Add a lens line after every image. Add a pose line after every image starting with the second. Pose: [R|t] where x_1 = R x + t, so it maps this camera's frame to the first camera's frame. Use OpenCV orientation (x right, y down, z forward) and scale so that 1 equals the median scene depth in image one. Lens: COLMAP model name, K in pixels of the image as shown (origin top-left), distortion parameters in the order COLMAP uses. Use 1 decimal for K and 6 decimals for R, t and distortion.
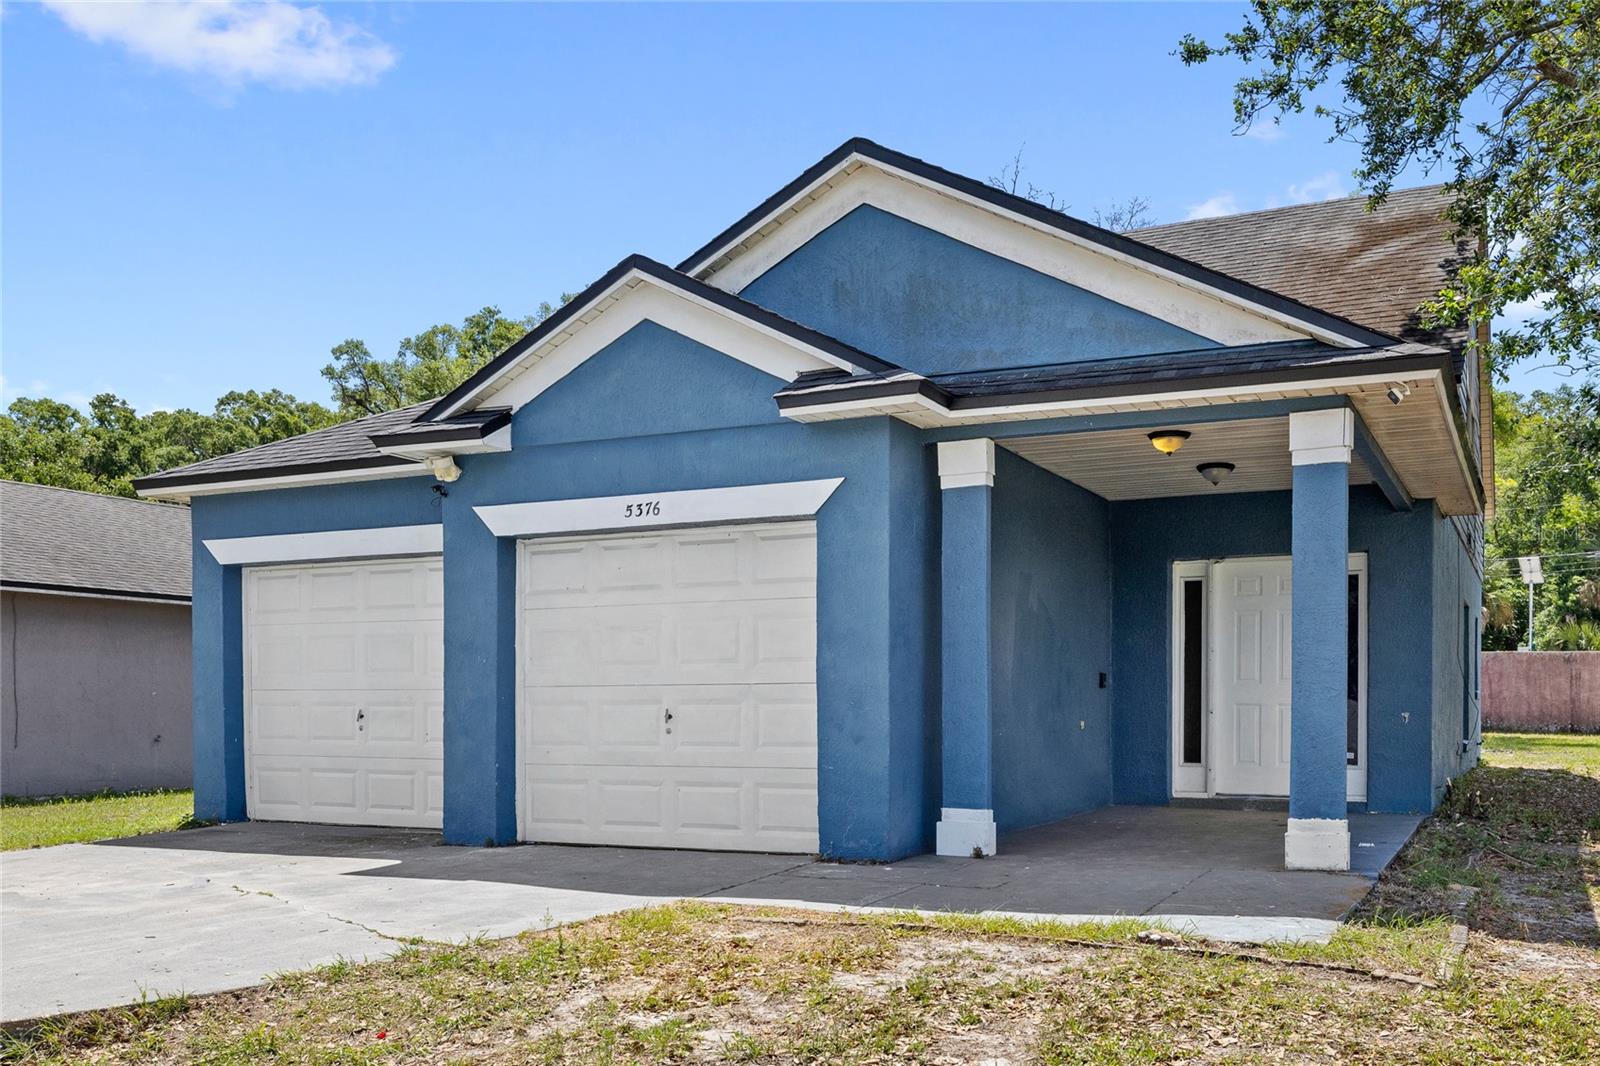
lens RADIAL K [[1371.5, 0, 800.2], [0, 1371.5, 726.2], [0, 0, 1]] dist [0.001638, 0.003460]
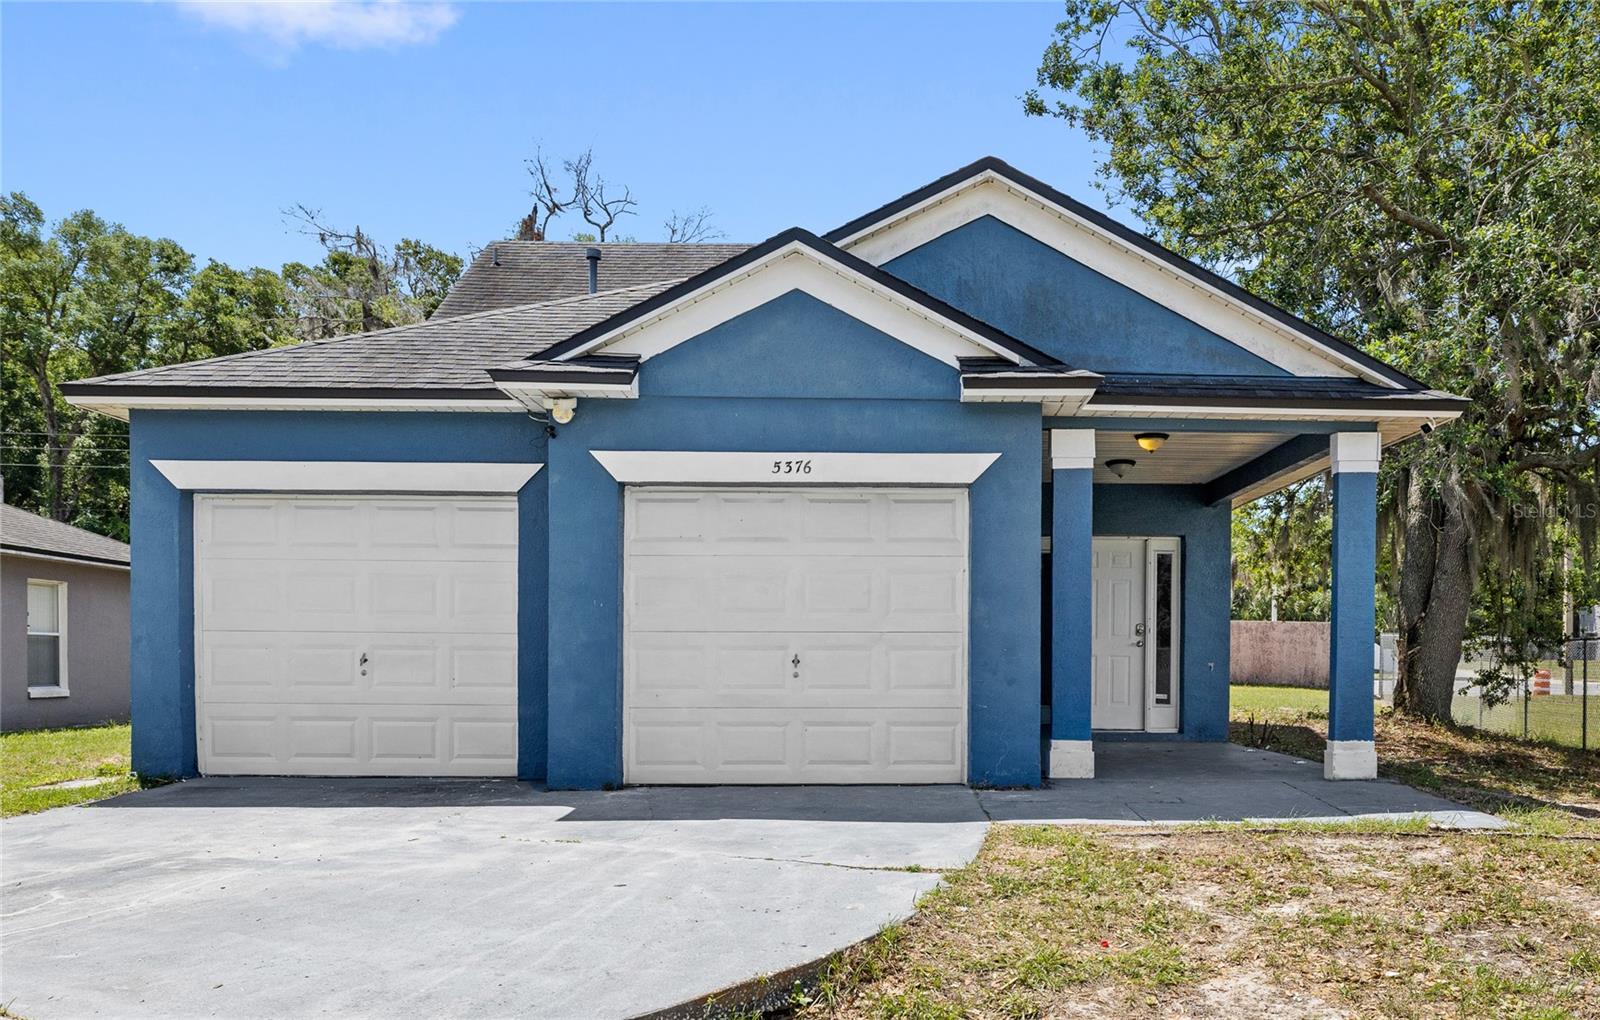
lens RADIAL K [[1281.3, 0, 825.4], [0, 1281.3, 679.8], [0, 0, 1]] dist [-0.001289, -0.001875]
pose [[0.901413, -0.000323, 0.432959, -0.521207], [-0.000224, 0.999999, 0.001211, 0.006135], [-0.432959, -0.001188, 0.901413, 0.090806]]
